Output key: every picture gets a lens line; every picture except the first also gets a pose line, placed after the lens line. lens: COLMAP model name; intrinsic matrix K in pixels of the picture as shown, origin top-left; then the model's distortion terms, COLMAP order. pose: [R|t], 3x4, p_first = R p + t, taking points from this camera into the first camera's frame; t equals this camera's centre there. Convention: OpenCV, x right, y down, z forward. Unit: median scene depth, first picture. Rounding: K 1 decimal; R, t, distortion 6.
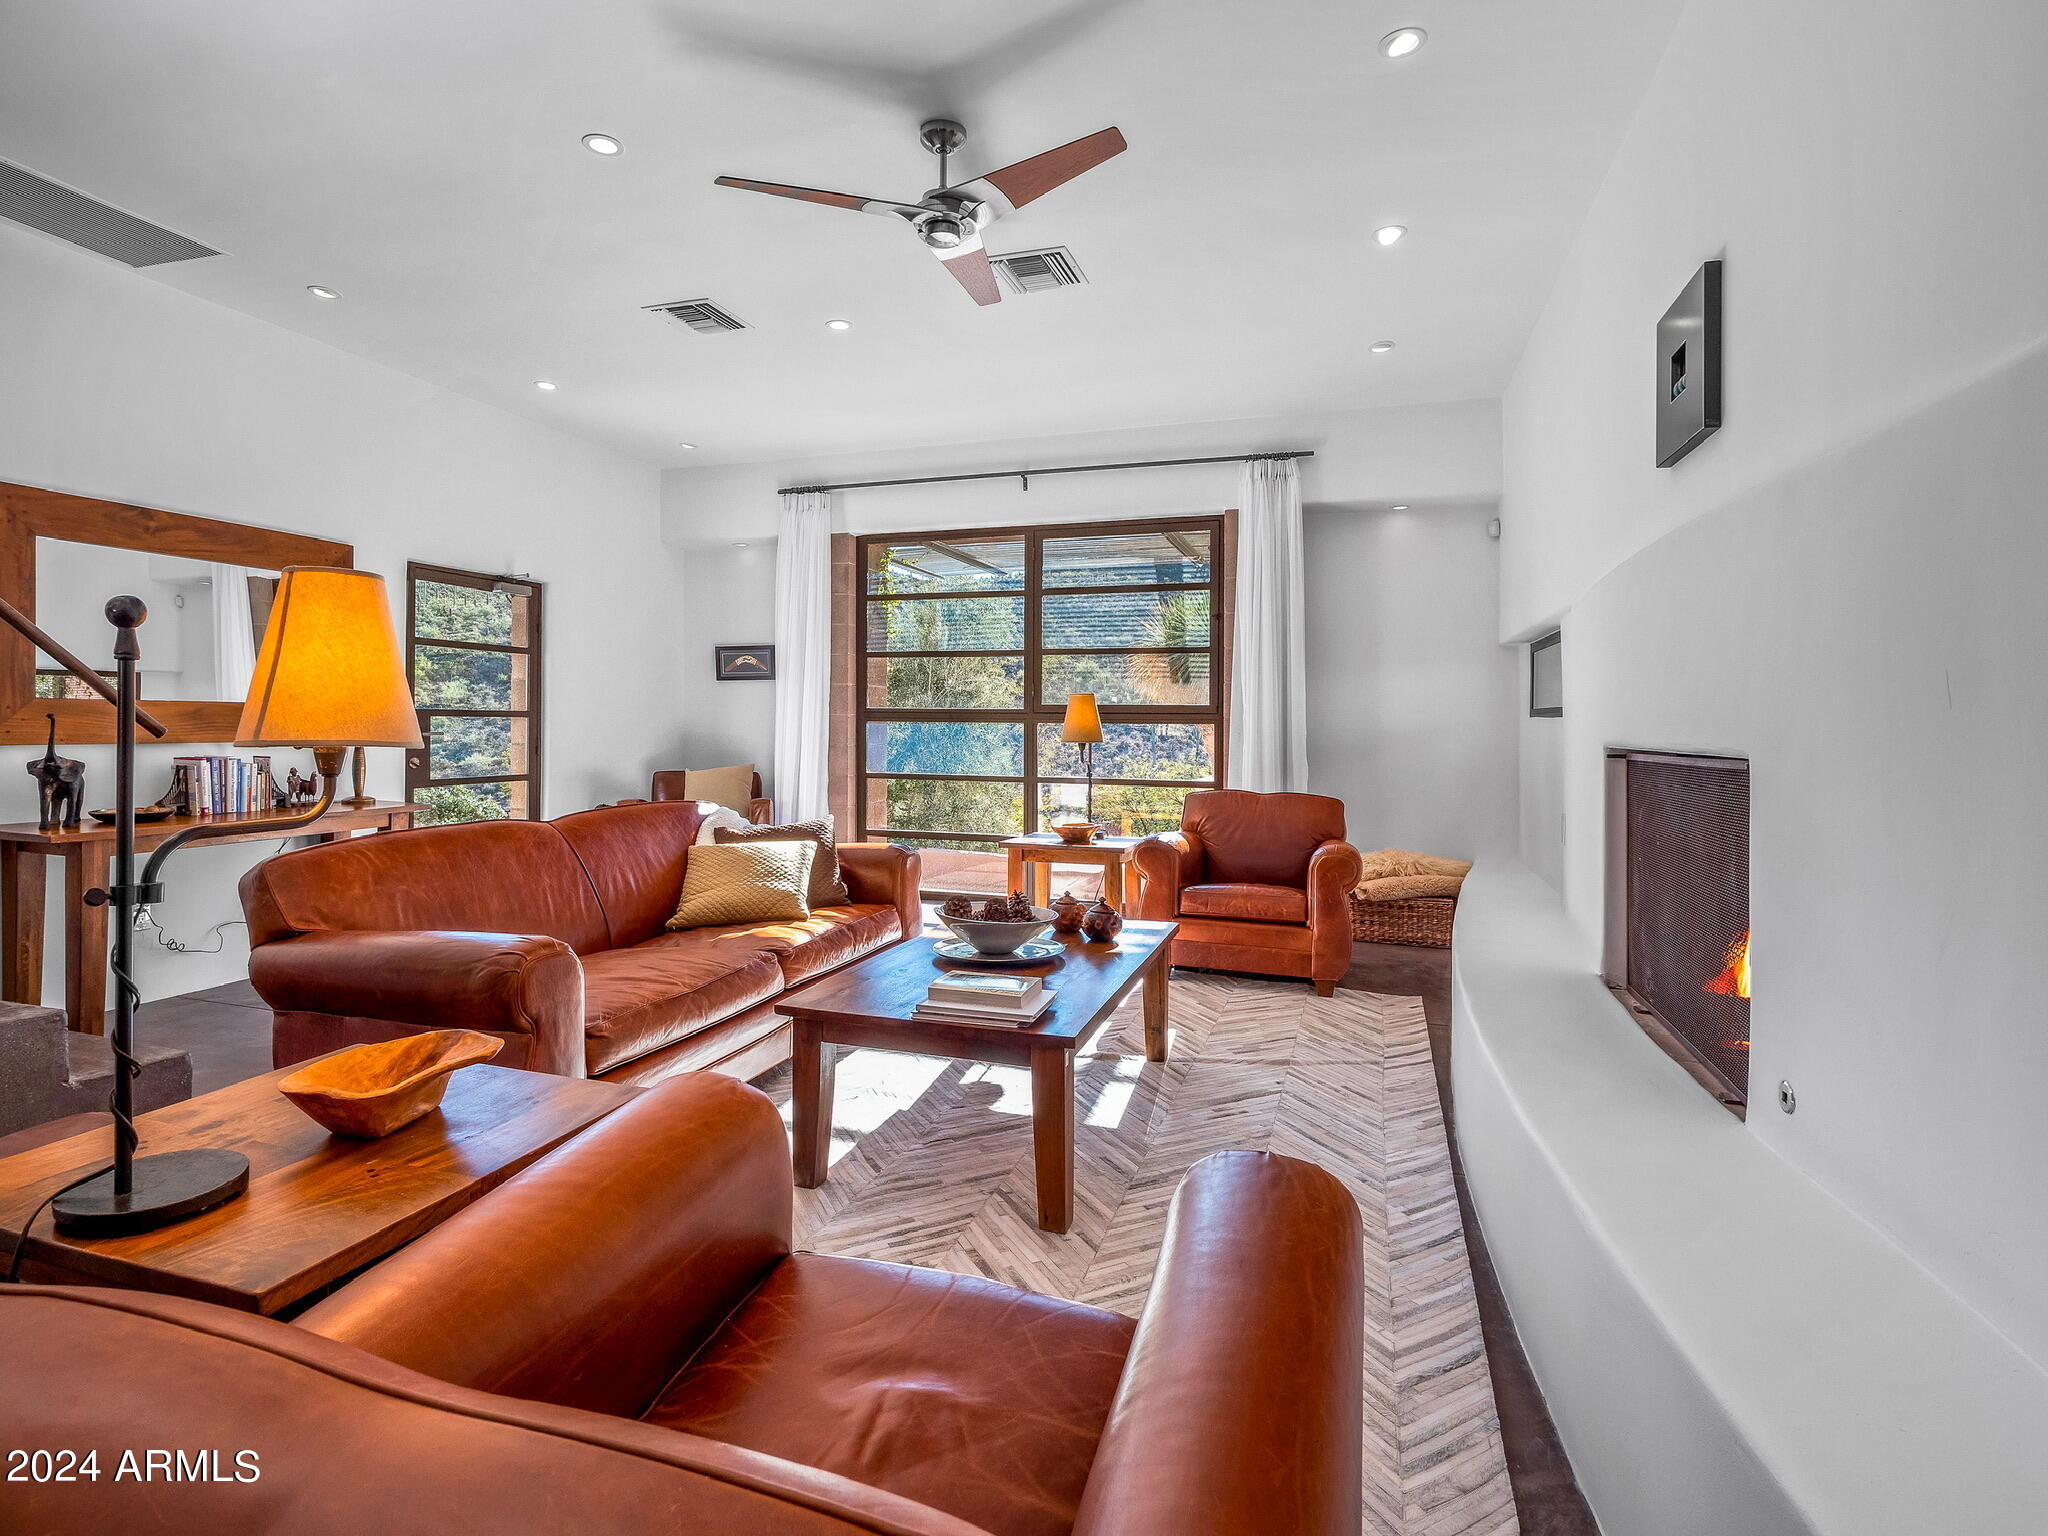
lens RADIAL K [[1006.1, 0, 1013.6], [0, 1006.1, 758.5], [0, 0, 1]] dist [0.001454, -0.001694]
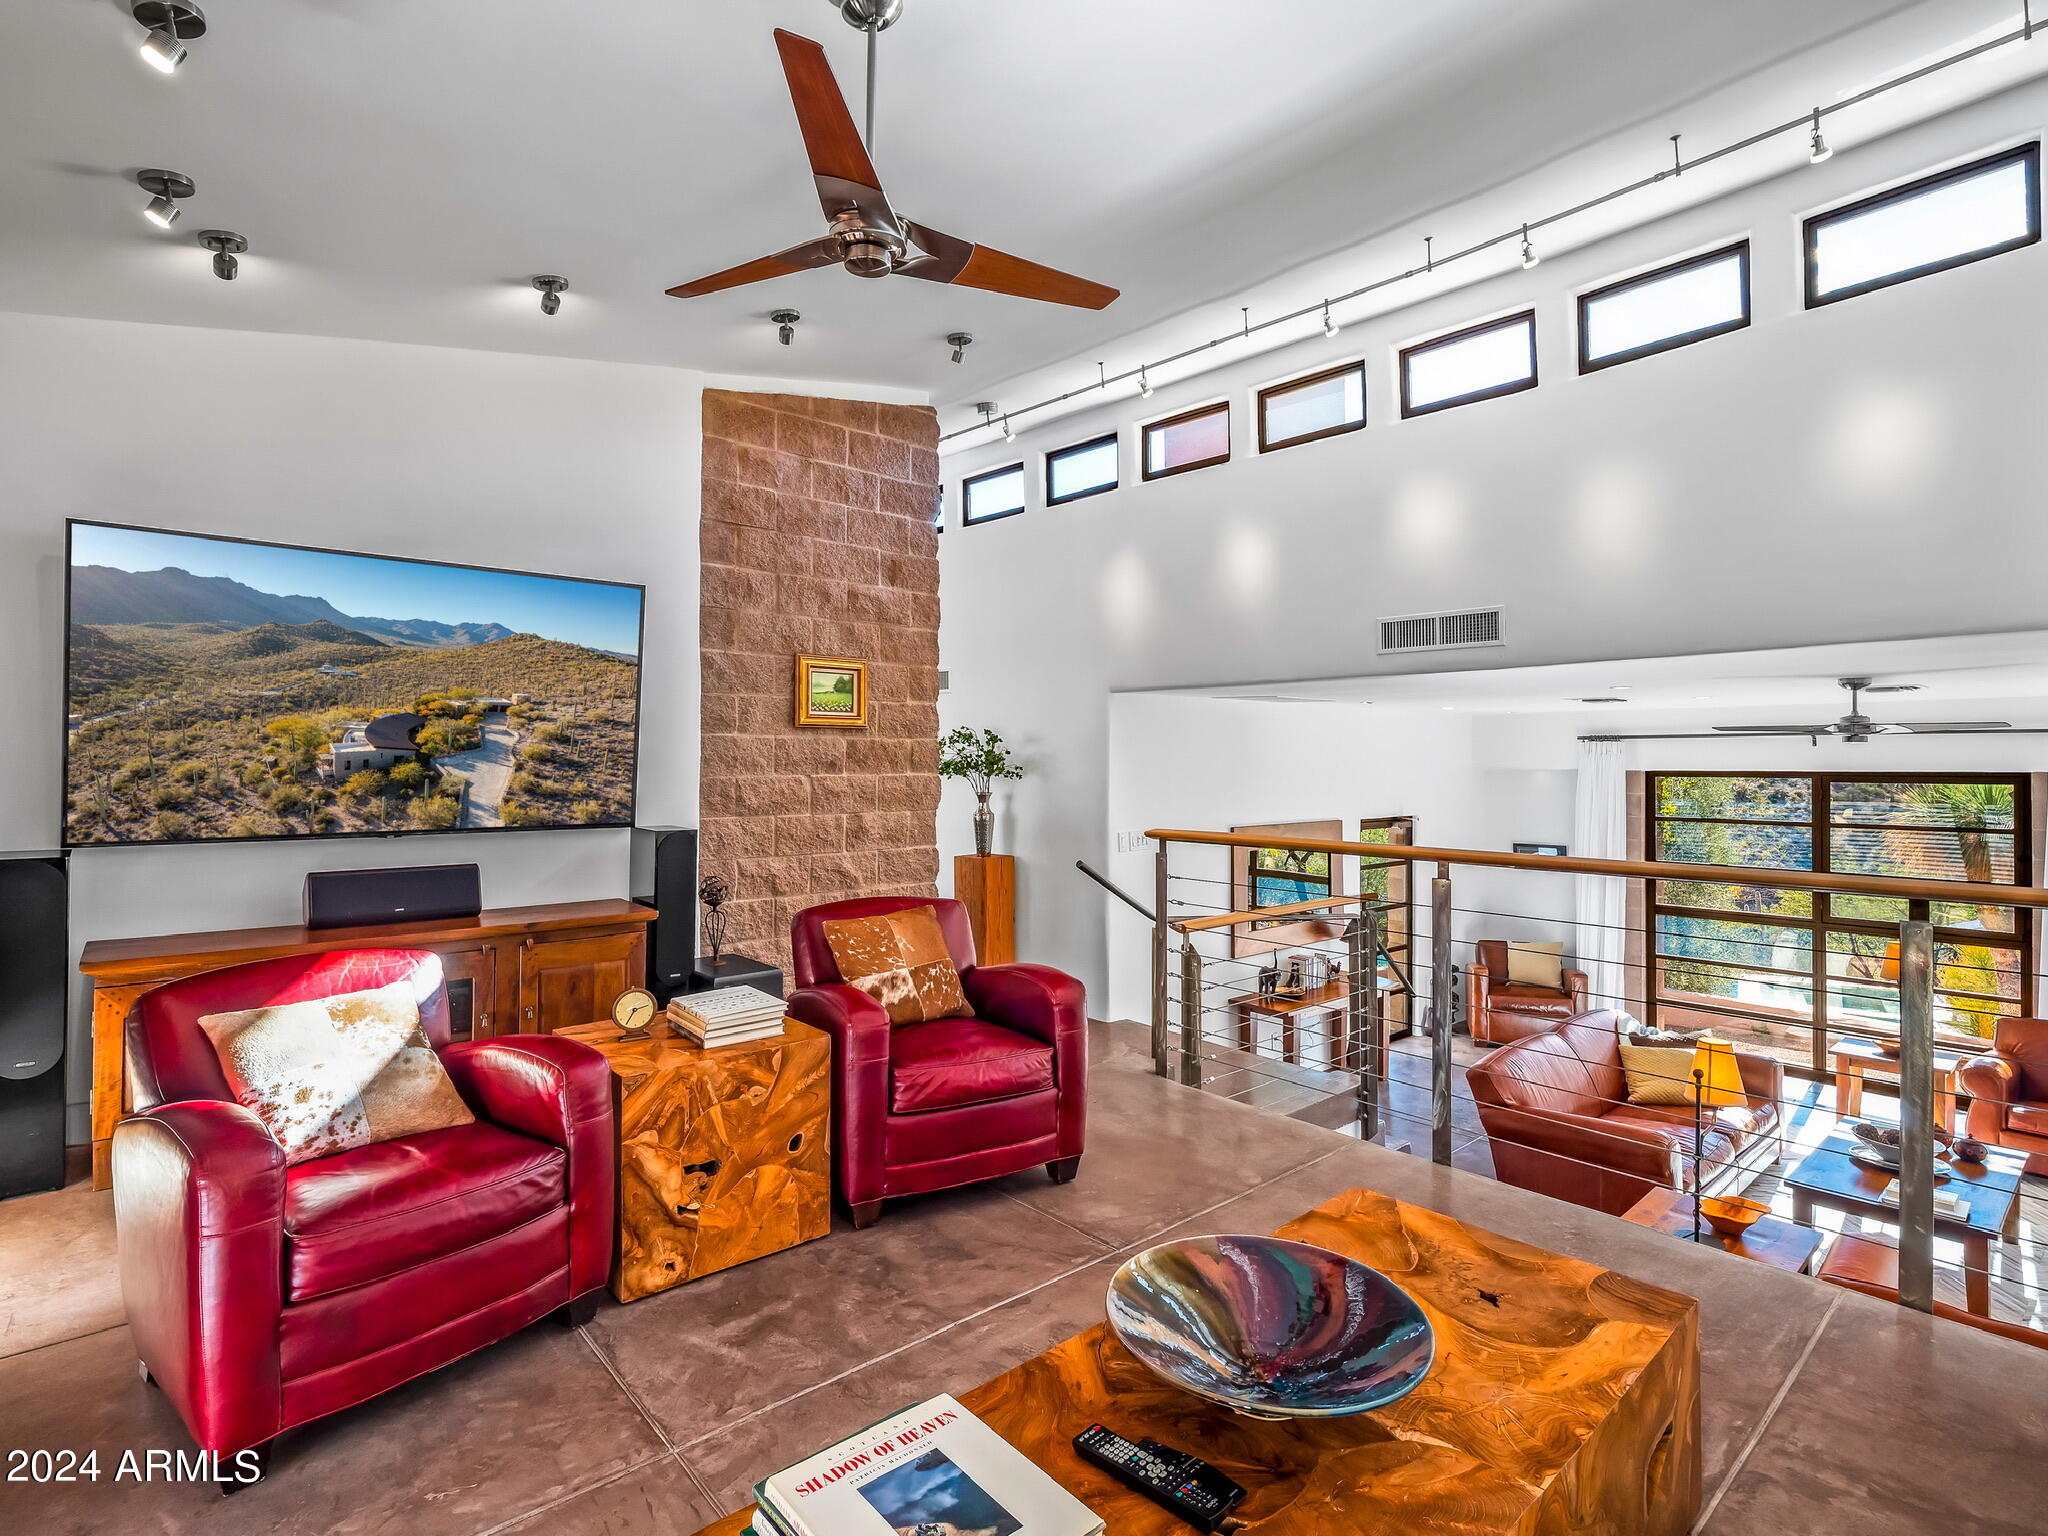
lens RADIAL K [[1006.1, 0, 1013.6], [0, 1006.1, 758.5], [0, 0, 1]] dist [0.001454, -0.001694]
pose [[0.862103, -0.003015, -0.506725, -0.212748], [-0.011764, 0.999594, -0.025962, -0.205967], [0.506597, 0.028344, 0.861717, -0.593053]]
